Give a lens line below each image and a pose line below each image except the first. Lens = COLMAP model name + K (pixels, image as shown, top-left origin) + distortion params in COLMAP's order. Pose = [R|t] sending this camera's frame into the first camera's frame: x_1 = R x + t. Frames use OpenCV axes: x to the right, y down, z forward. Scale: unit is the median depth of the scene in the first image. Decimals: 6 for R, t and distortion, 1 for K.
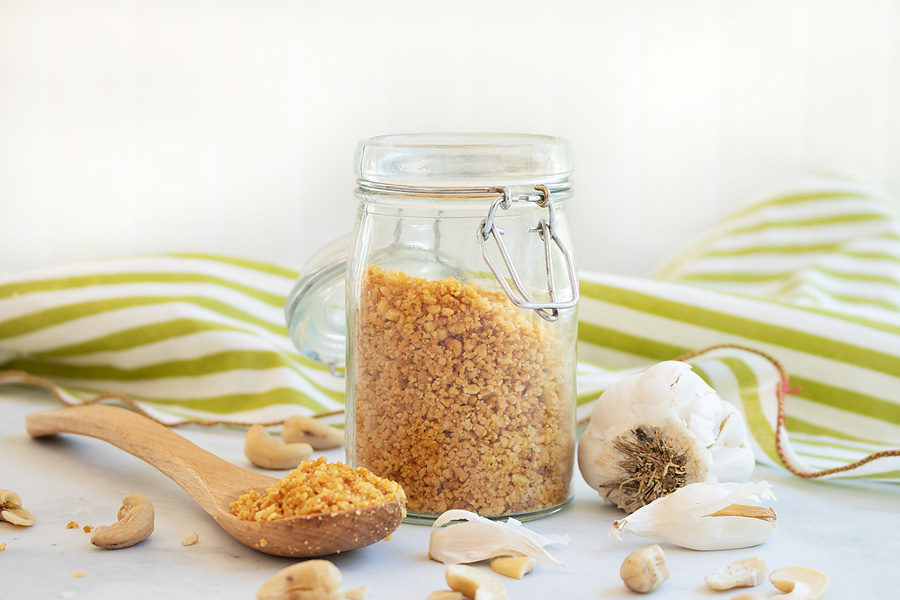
lens RADIAL K [[2049.6, 0, 452.4], [0, 2049.6, 303.1], [0, 0, 1]] dist [-0.125077, 0.000000]
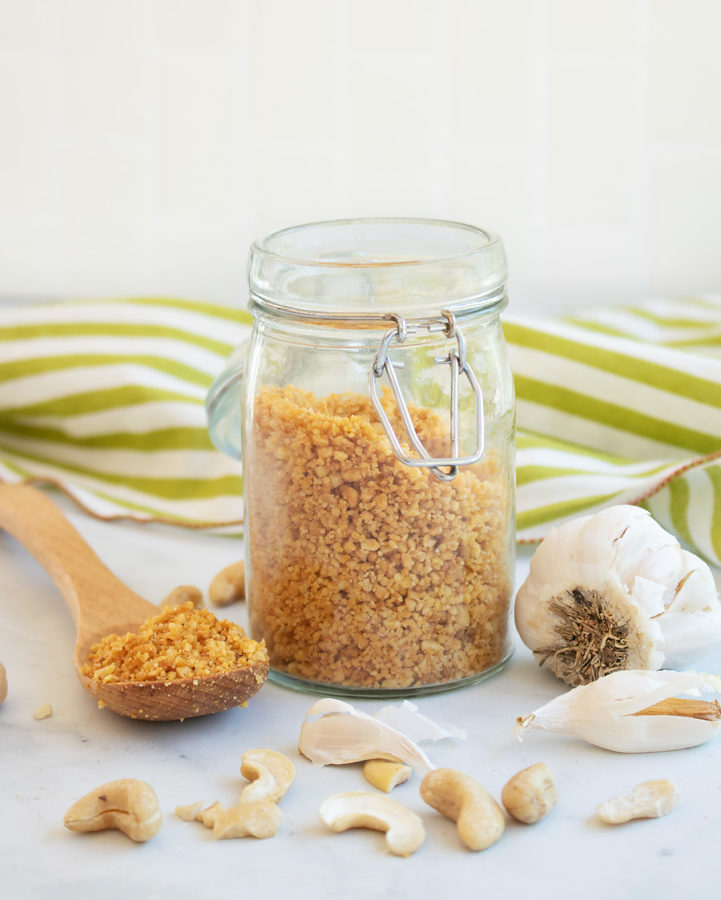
lens RADIAL K [[2415.0, 0, 357.8], [0, 2415.0, 446.4], [0, 0, 1]] dist [-0.010258, 0.000000]
pose [[0.987491, 0.022236, -0.156101, 0.159063], [-0.002524, 0.992109, 0.125353, -0.123685], [0.157657, -0.123391, 0.979755, 0.019647]]
